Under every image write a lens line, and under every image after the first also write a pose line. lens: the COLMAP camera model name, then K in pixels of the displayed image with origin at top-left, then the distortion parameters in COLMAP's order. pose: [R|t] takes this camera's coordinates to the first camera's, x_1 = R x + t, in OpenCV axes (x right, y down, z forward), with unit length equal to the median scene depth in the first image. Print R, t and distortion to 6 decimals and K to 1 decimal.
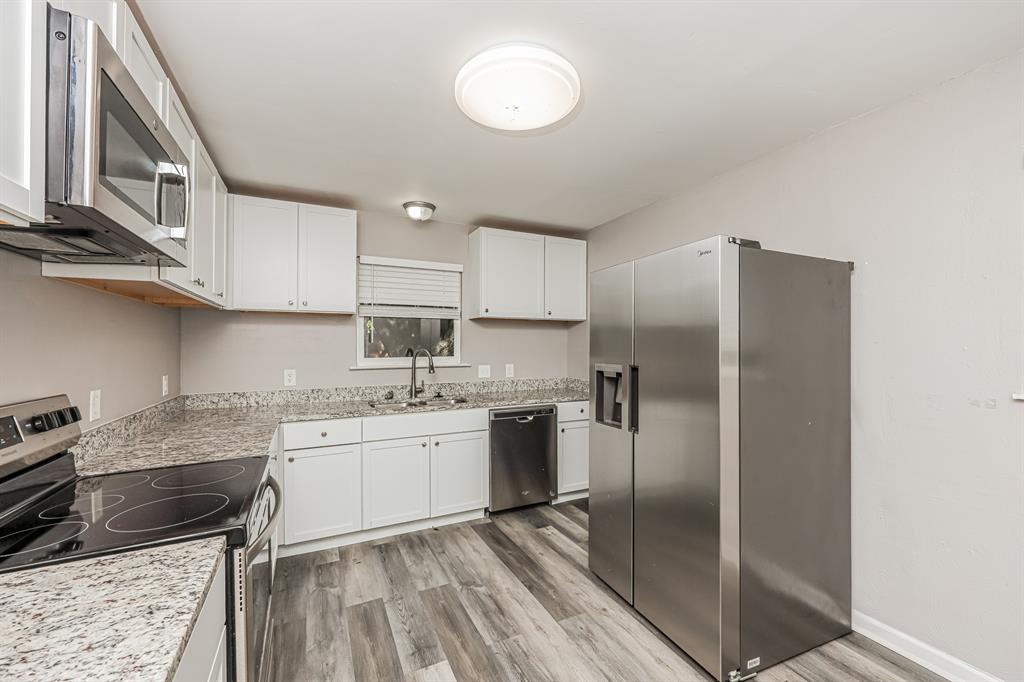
lens RADIAL K [[415.9, 0, 511.3], [0, 415.9, 340.4], [0, 0, 1]] dist [0.001210, 0.000299]
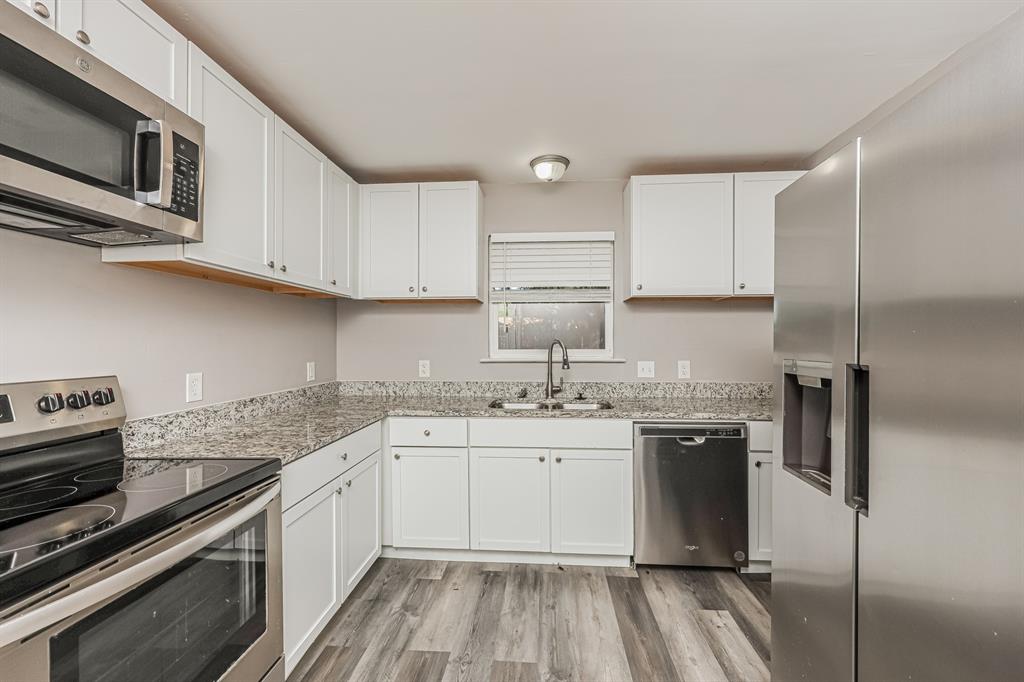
lens RADIAL K [[415.9, 0, 512.2], [0, 415.9, 340.0], [0, 0, 1]] dist [0.001210, 0.000299]
pose [[0.864142, -0.001285, -0.503247, 0.136307], [0.005399, 0.999963, 0.006718, 0.018598], [0.503220, -0.008523, 0.864117, 0.283374]]
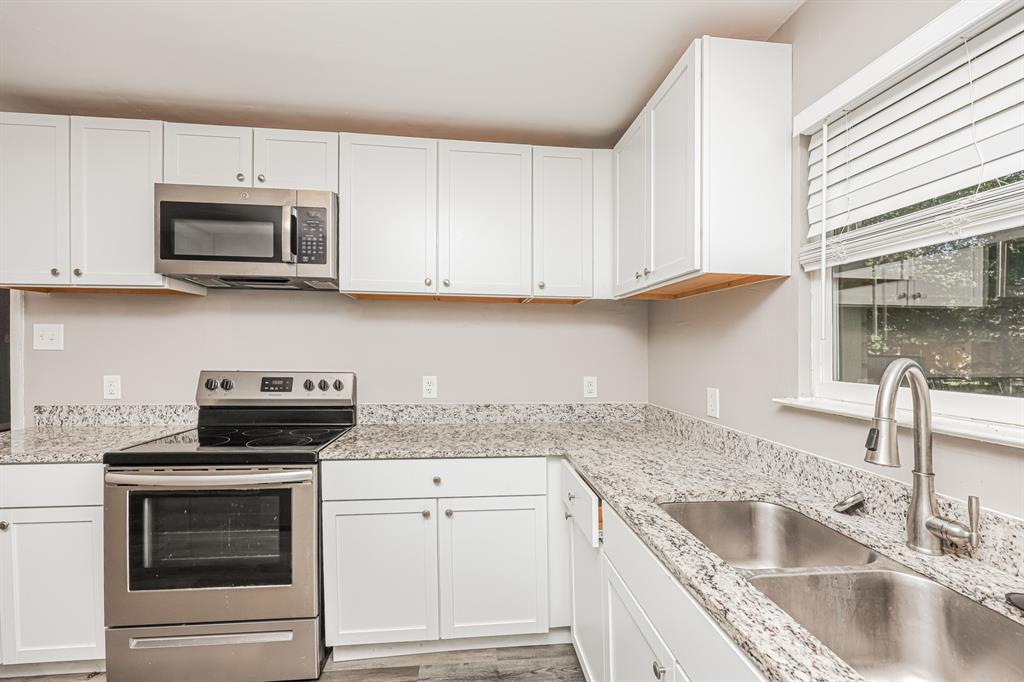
lens RADIAL K [[415.9, 0, 511.1], [0, 415.9, 344.0], [0, 0, 1]] dist [0.001210, 0.000299]
pose [[-0.348042, -0.010284, -0.937423, 0.098621], [-0.000163, 0.999940, -0.010909, 0.018017], [0.937479, -0.003644, -0.348023, 0.987688]]
